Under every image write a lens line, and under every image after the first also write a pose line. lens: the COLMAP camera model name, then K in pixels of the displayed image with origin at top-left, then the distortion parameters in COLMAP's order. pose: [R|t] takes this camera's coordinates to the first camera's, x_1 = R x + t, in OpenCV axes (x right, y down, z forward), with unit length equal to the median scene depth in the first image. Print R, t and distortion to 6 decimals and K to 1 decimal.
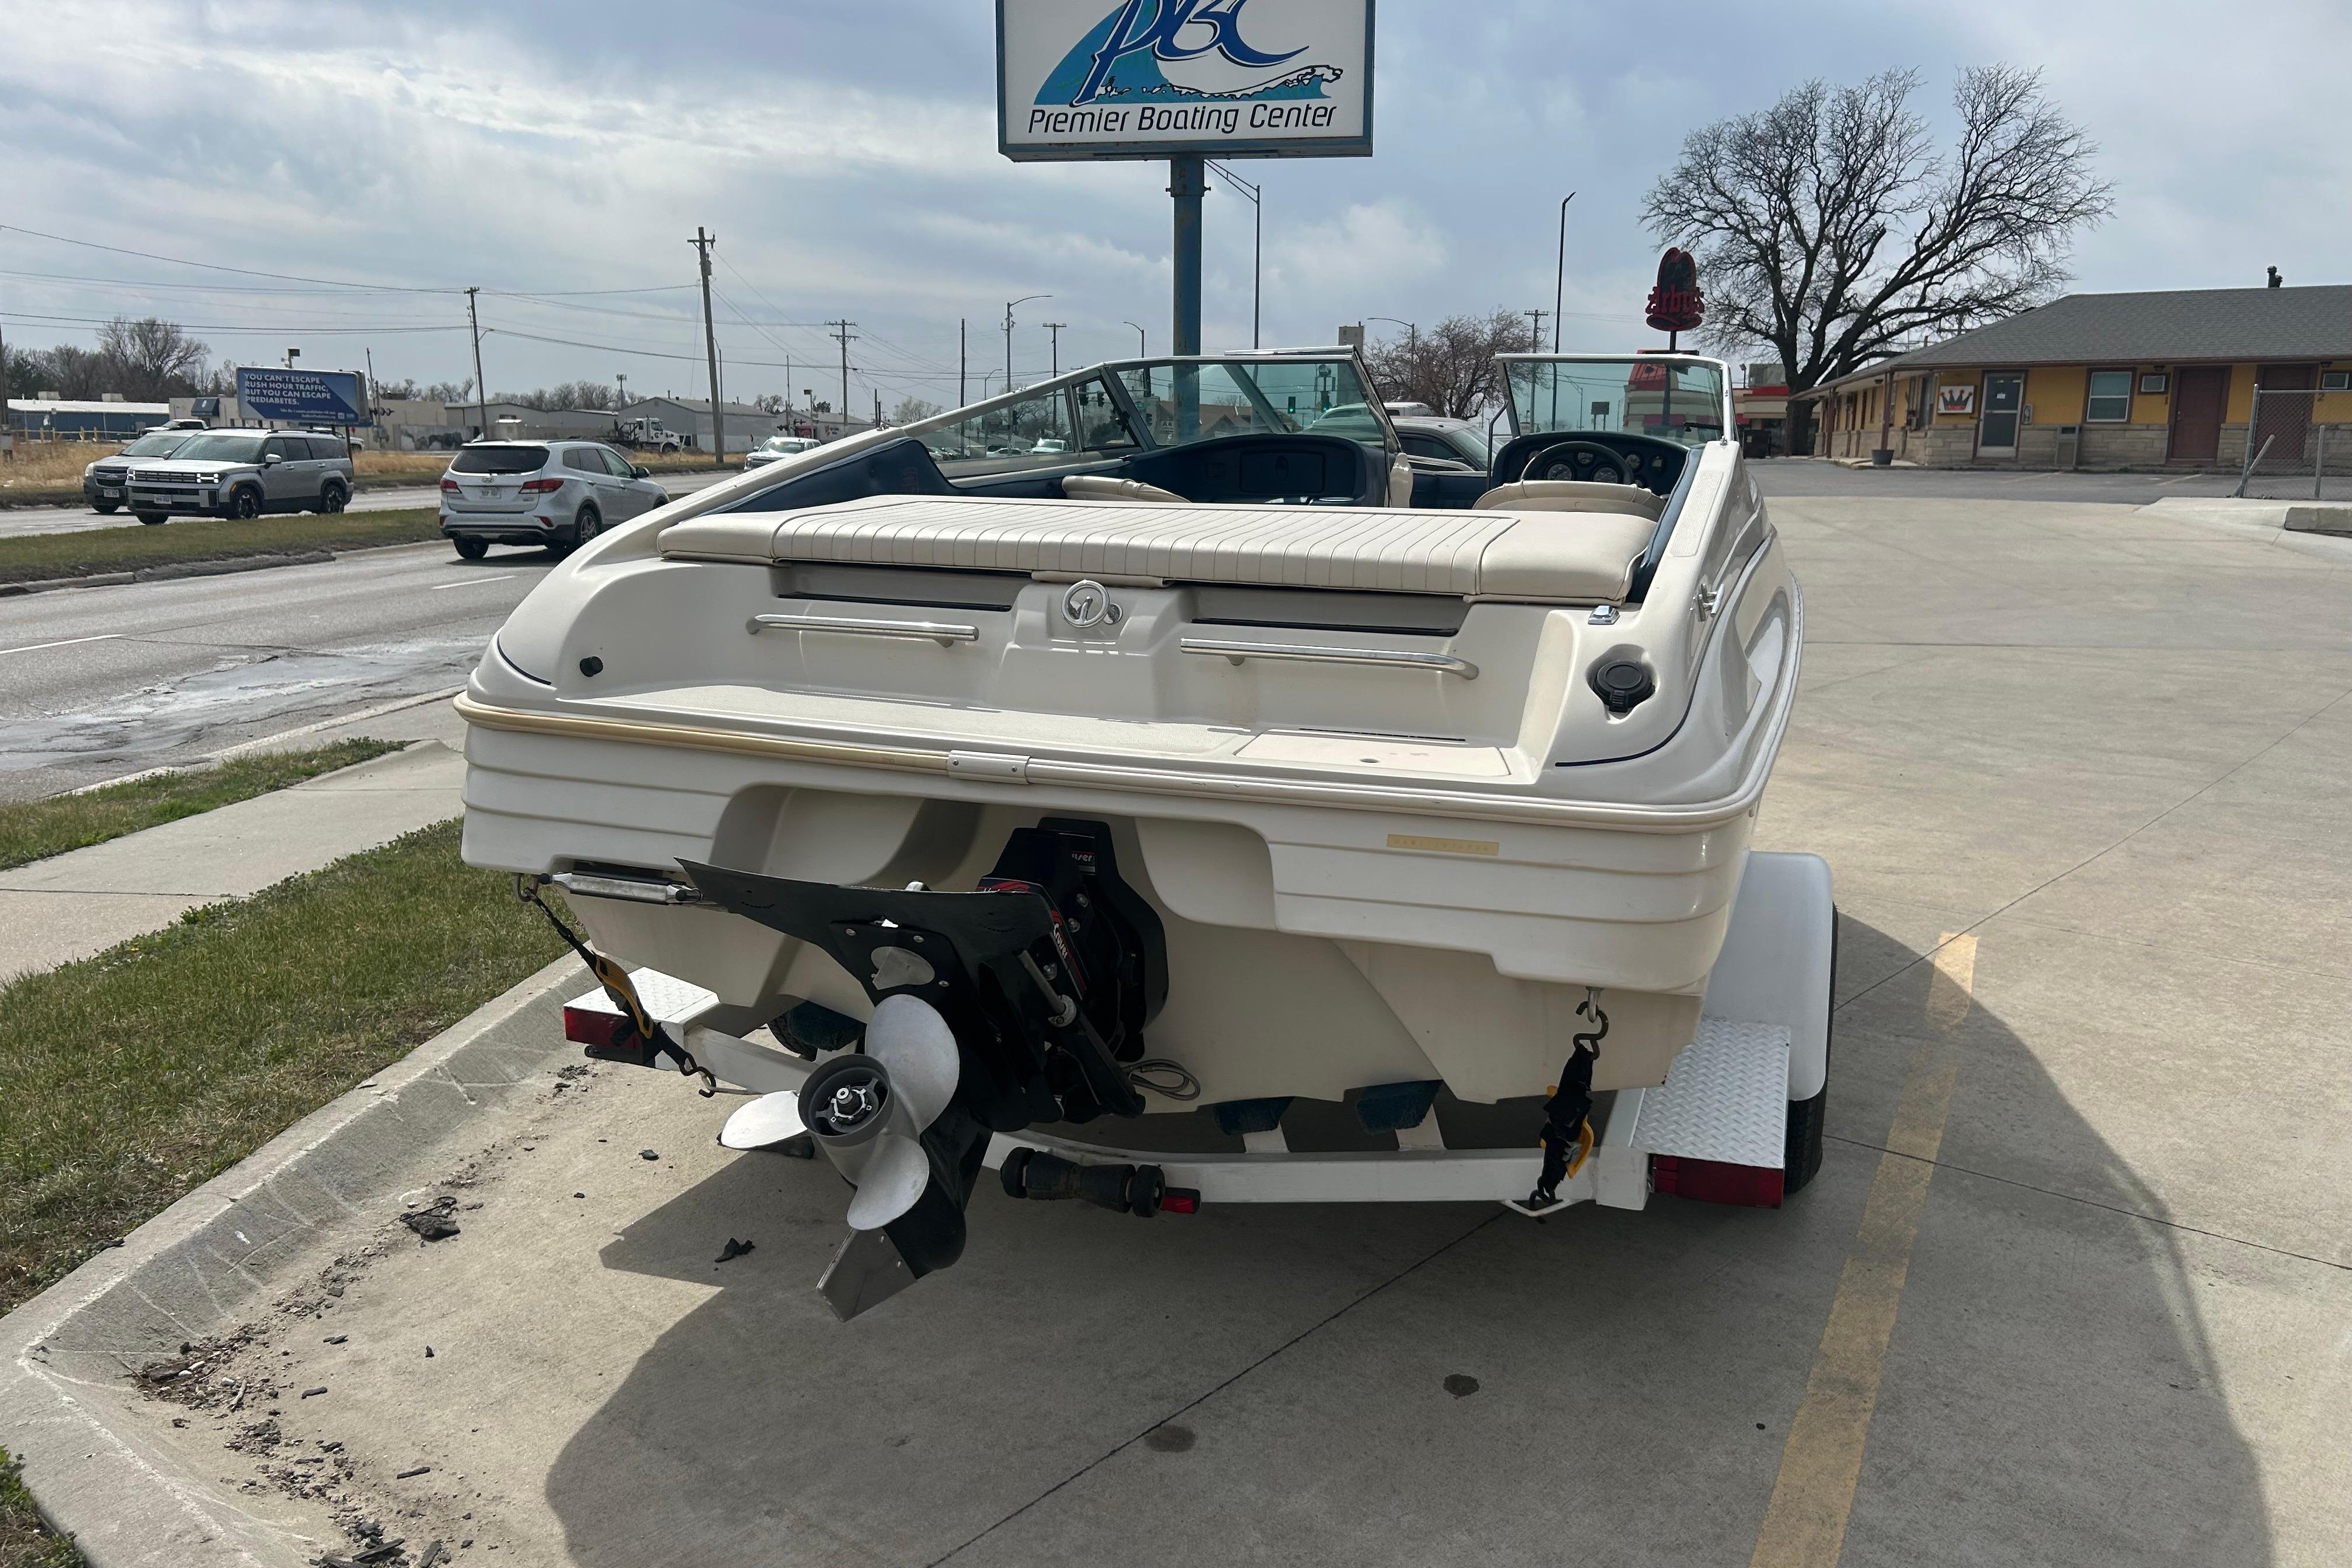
lens RADIAL K [[1838.8, 0, 1191.5], [0, 1838.8, 871.5], [0, 0, 1]] dist [0.050383, -0.049468]
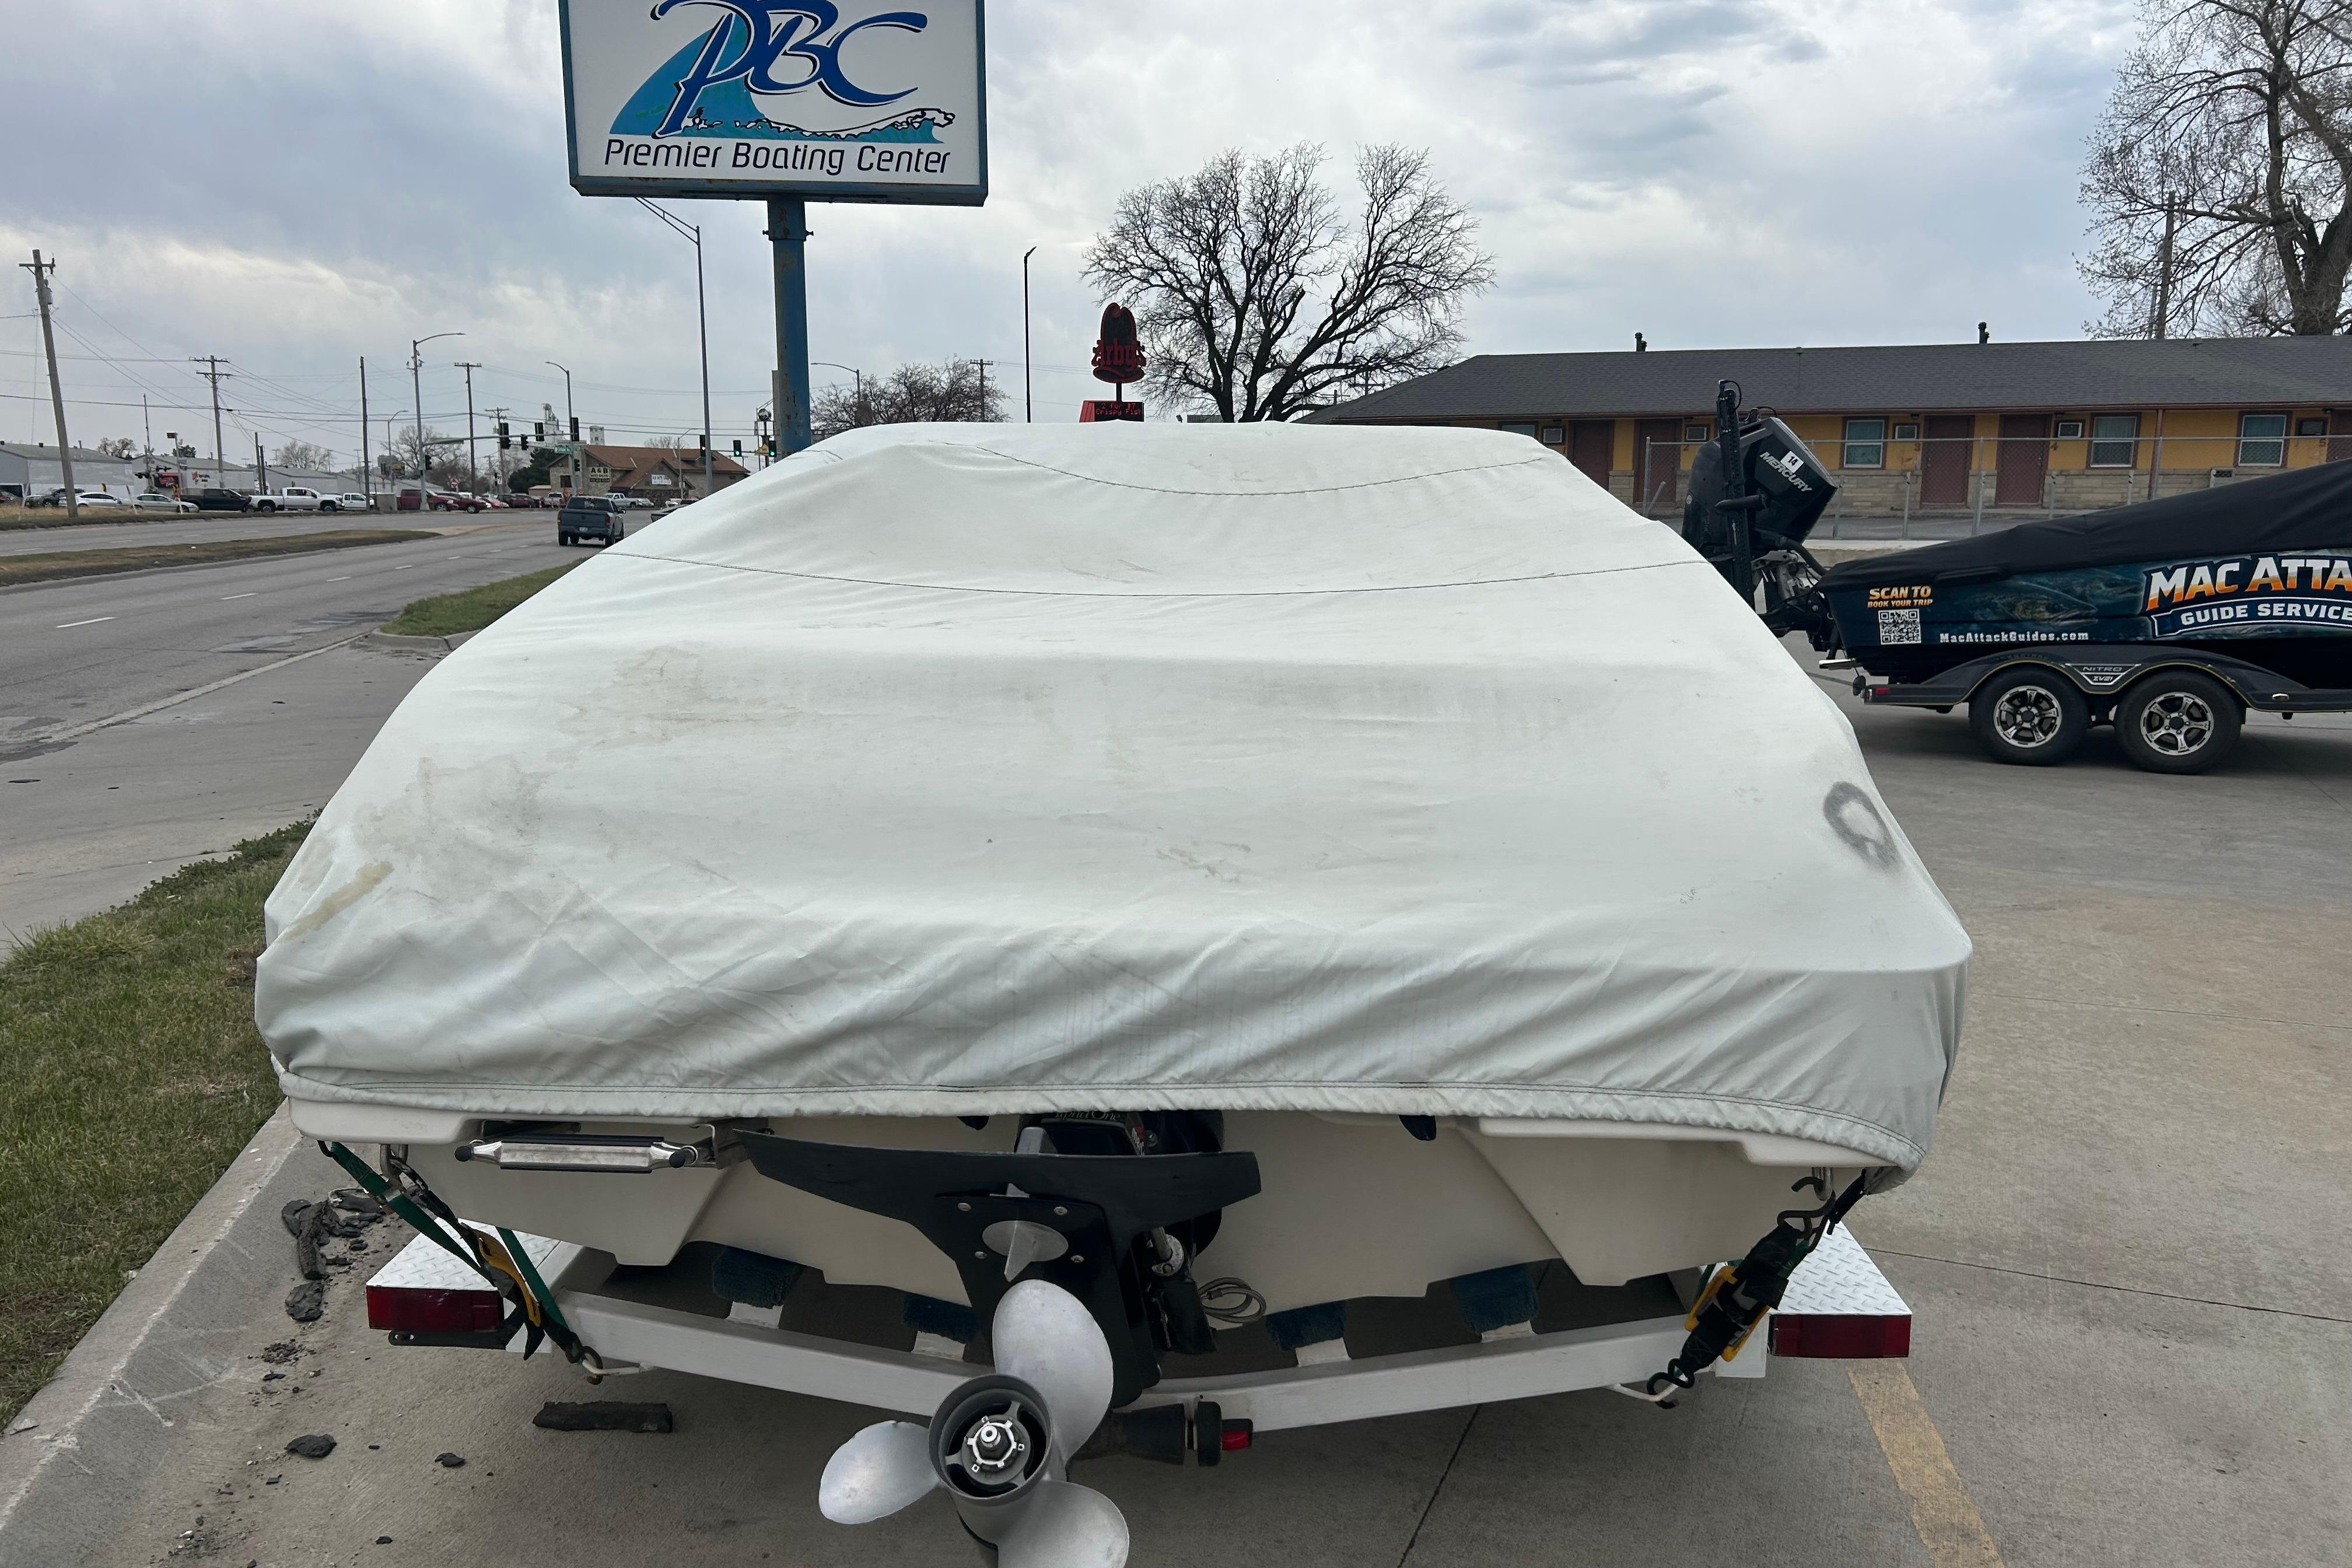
lens RADIAL K [[1846.3, 0, 1199.0], [0, 1846.3, 830.4], [0, 0, 1]] dist [0.058218, -0.054121]
pose [[0.952232, -0.063456, 0.298710, -0.026334], [0.076728, 0.996509, -0.032905, -0.007070], [-0.295579, 0.054252, 0.953776, 0.019436]]
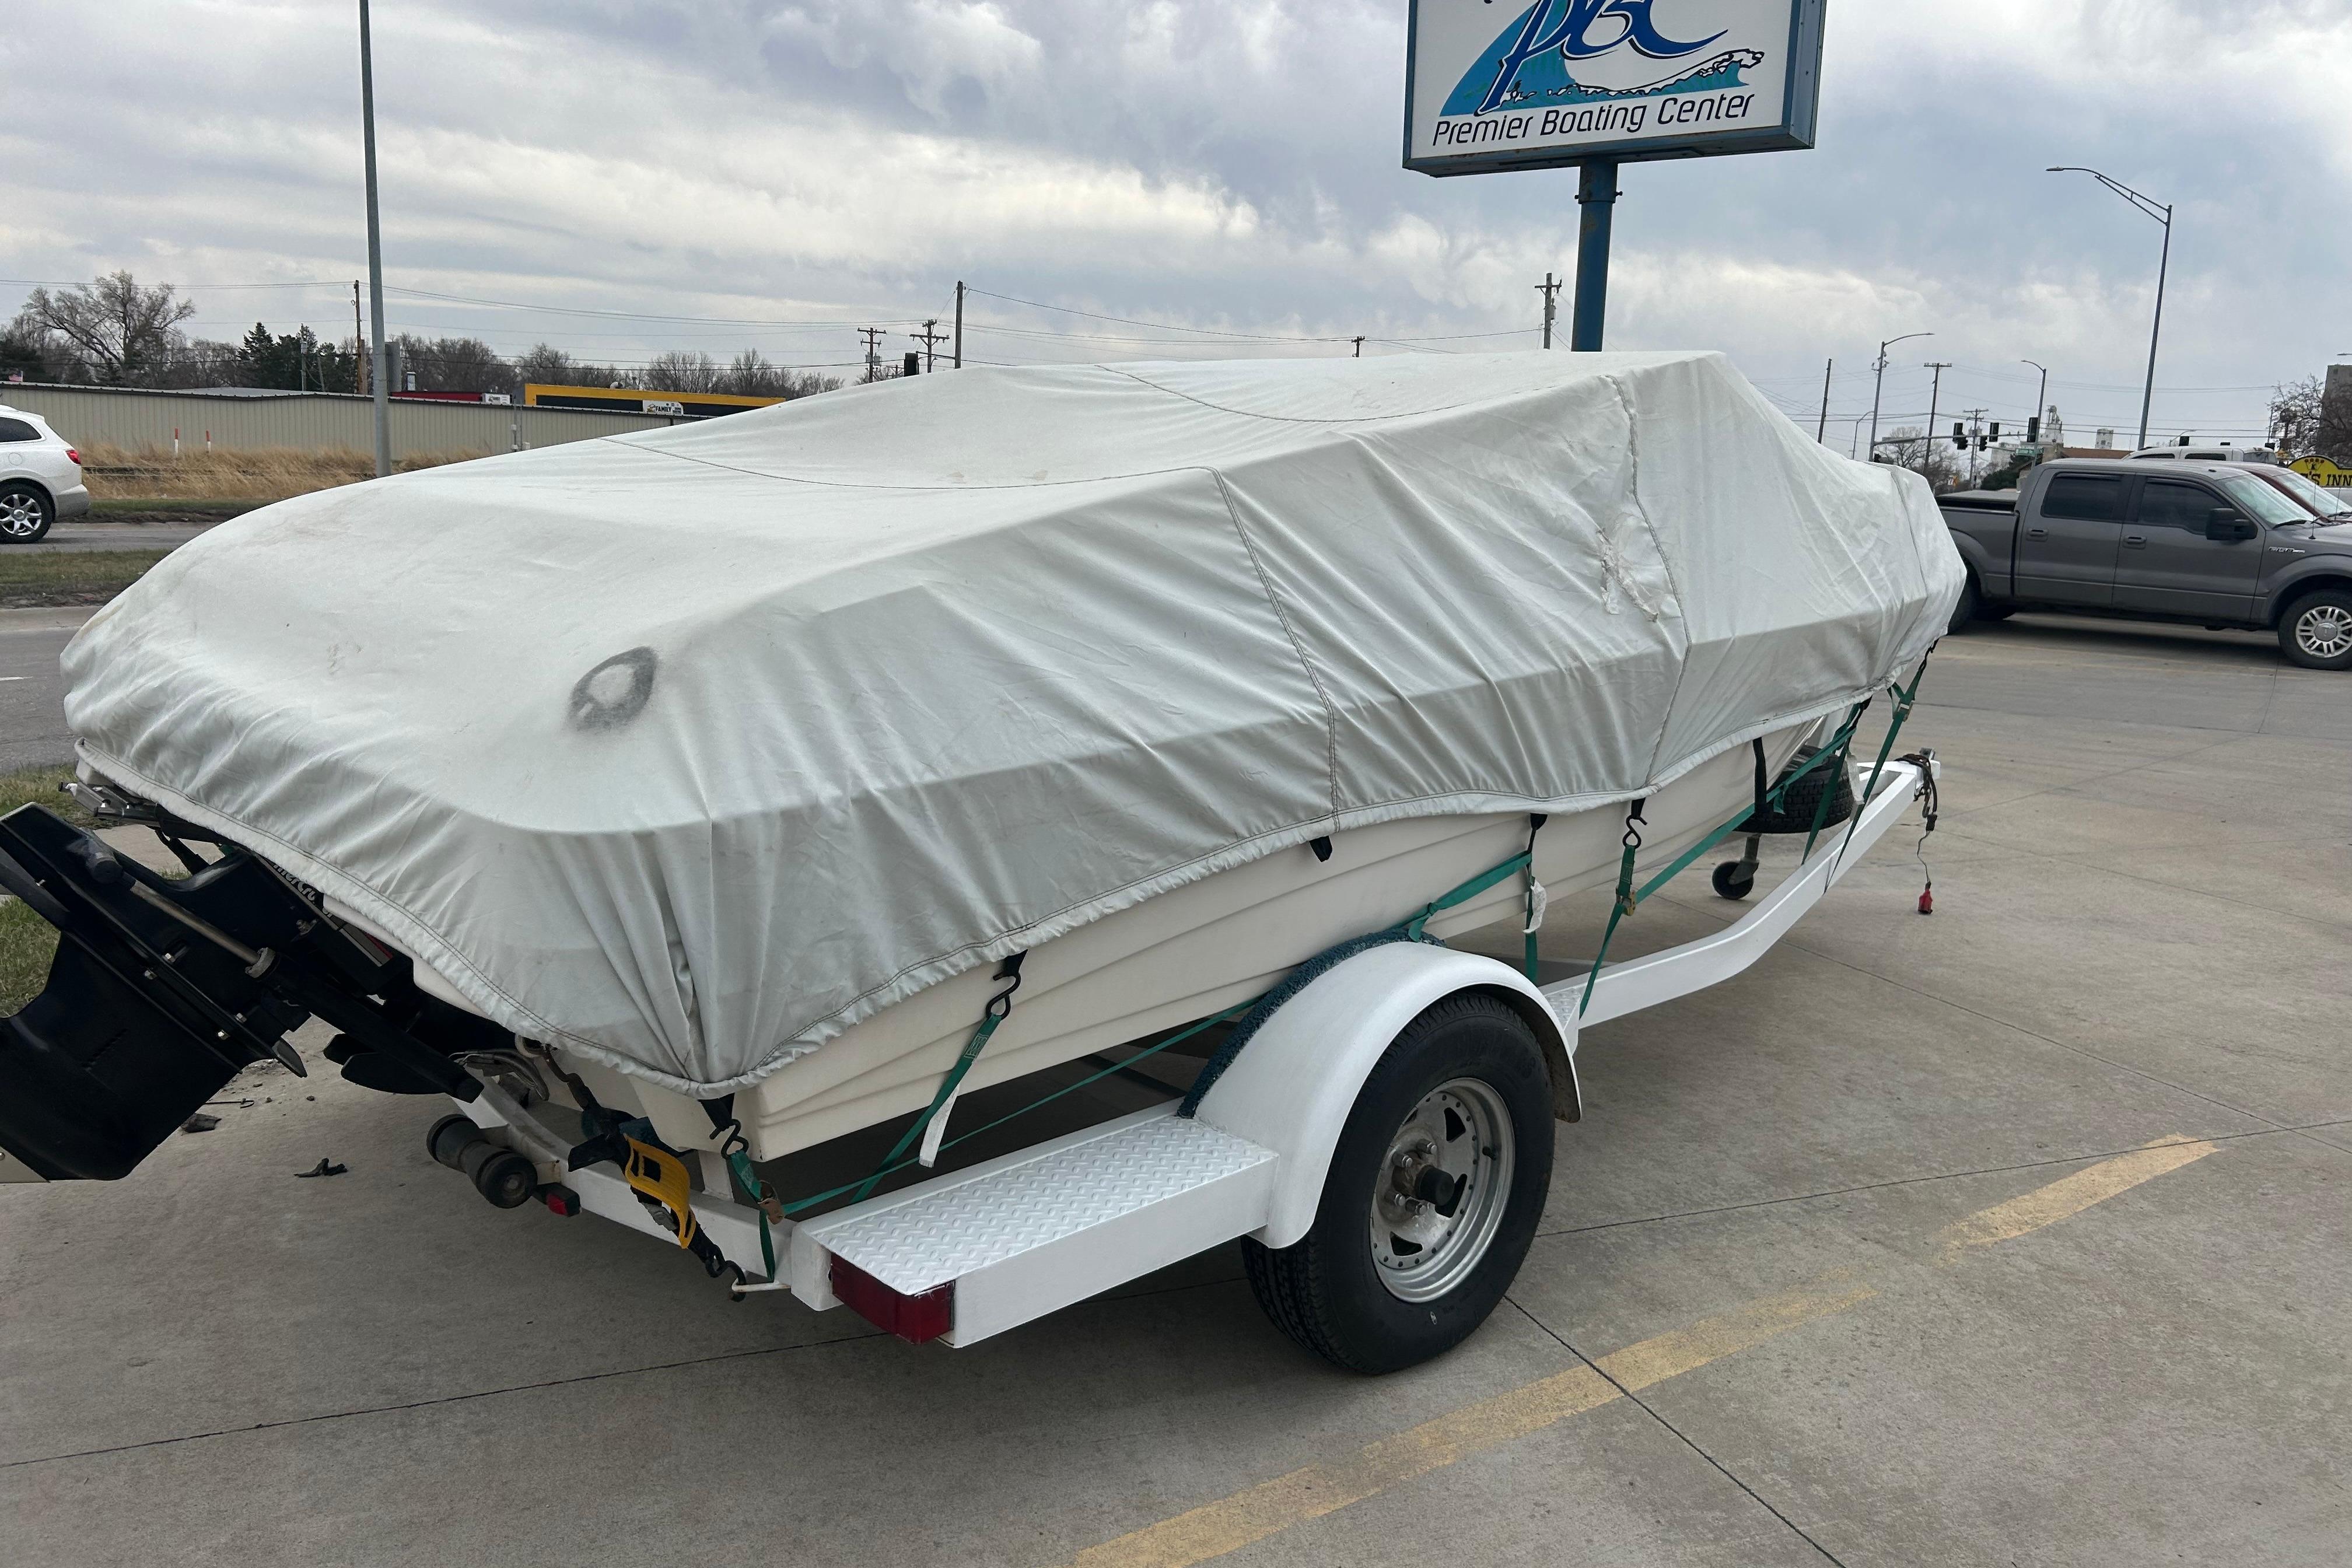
lens RADIAL K [[1846.3, 0, 1199.0], [0, 1846.3, 830.4], [0, 0, 1]] dist [0.058218, -0.054121]
pose [[0.878861, 0.114687, -0.463088, 0.074108], [-0.136157, 0.990601, -0.013074, -0.004477], [0.457236, 0.074543, 0.886216, 0.029118]]
